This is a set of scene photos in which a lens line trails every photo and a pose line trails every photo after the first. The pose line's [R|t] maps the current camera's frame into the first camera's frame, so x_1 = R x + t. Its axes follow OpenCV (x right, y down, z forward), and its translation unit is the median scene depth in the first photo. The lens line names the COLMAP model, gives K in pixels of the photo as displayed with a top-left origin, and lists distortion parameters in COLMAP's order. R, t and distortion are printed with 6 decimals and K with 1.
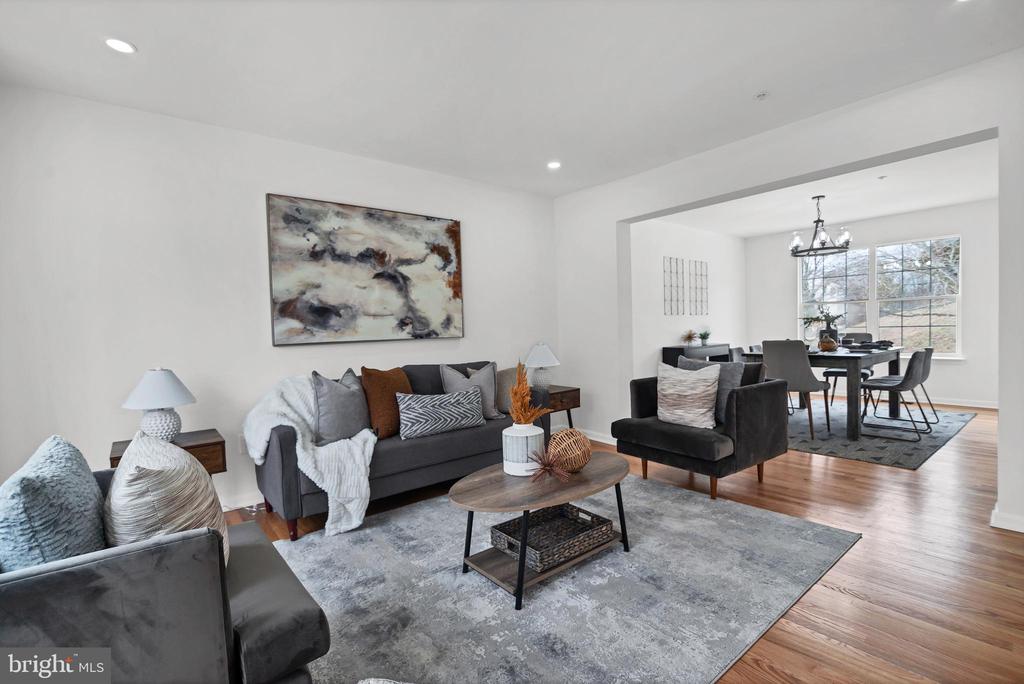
lens RADIAL K [[467.5, 0, 508.5], [0, 467.5, 344.8], [0, 0, 1]] dist [-0.012525, -0.001695]
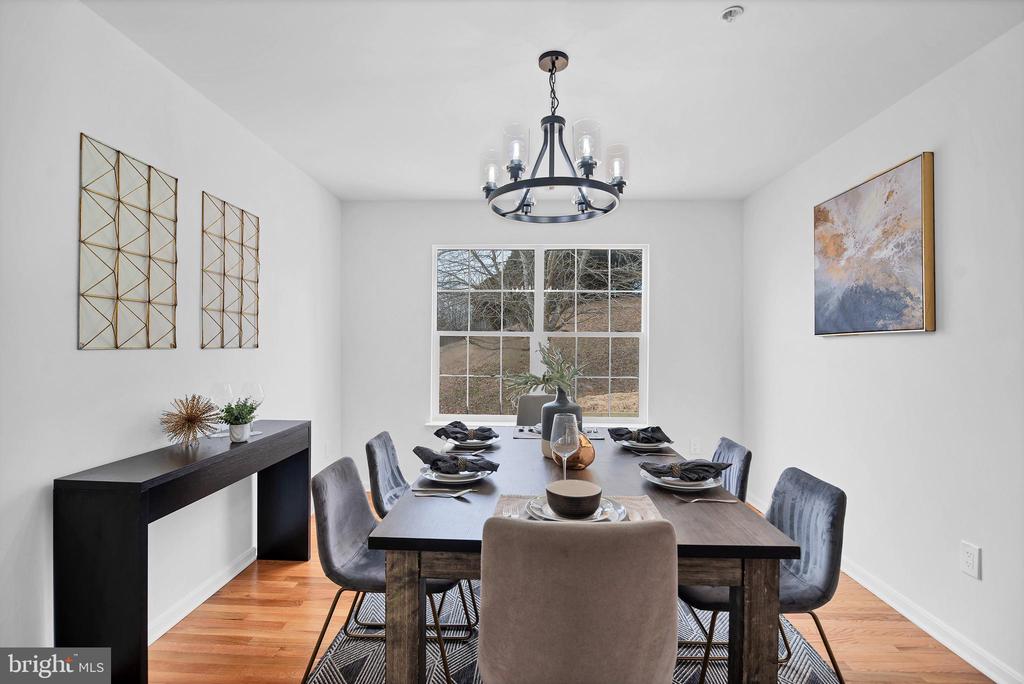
lens RADIAL K [[467.5, 0, 508.5], [0, 467.5, 344.8], [0, 0, 1]] dist [-0.012525, -0.001695]
pose [[0.664927, 0.038591, 0.745911, 0.298183], [0.002001, 0.998569, -0.053446, -0.051421], [-0.746906, 0.037030, 0.663898, 0.631421]]
